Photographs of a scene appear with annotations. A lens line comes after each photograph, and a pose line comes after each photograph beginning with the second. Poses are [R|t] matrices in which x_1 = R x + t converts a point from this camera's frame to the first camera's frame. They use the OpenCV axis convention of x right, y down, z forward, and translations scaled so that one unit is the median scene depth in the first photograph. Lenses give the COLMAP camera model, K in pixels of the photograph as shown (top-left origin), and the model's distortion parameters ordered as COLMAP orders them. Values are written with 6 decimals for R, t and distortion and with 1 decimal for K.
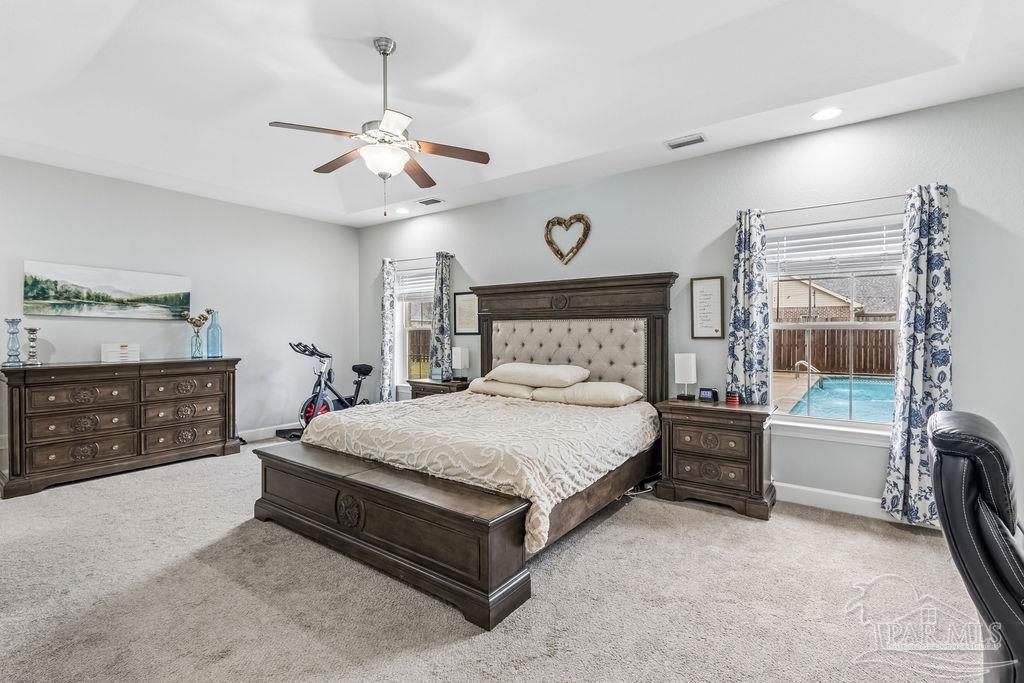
lens RADIAL K [[488.3, 0, 506.9], [0, 488.3, 339.5], [0, 0, 1]] dist [0.011393, -0.002914]
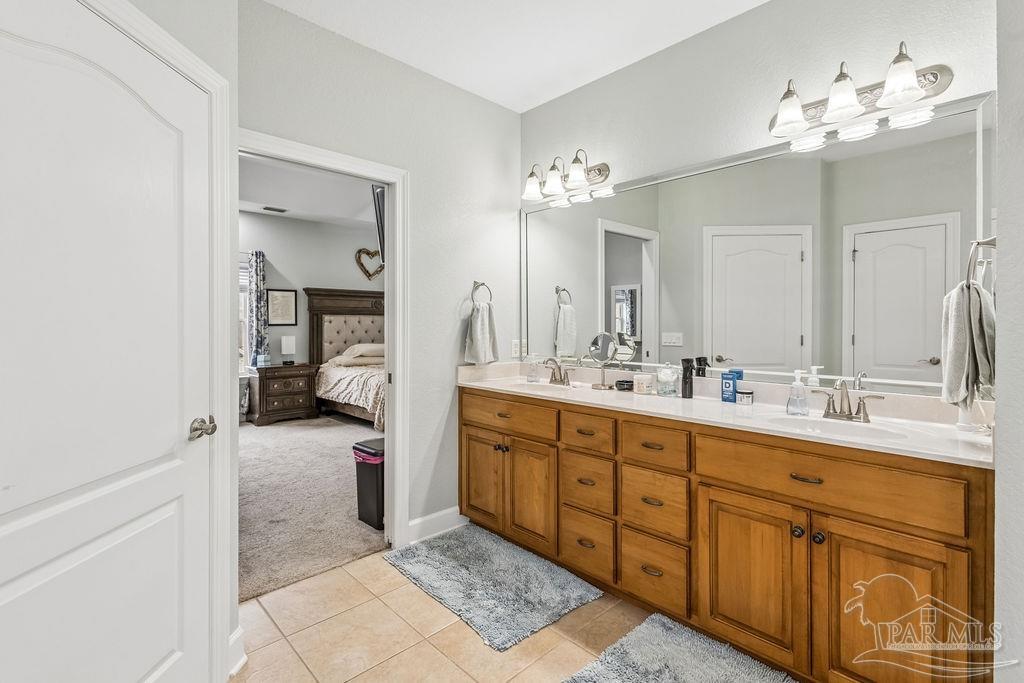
lens RADIAL K [[488.3, 0, 529.0], [0, 488.3, 328.3], [0, 0, 1]] dist [0.011393, -0.002914]
pose [[0.127448, -0.006072, 0.991827, -1.665823], [0.017178, 0.999845, 0.003914, 0.003358], [-0.991696, 0.016539, 0.127532, 0.366730]]
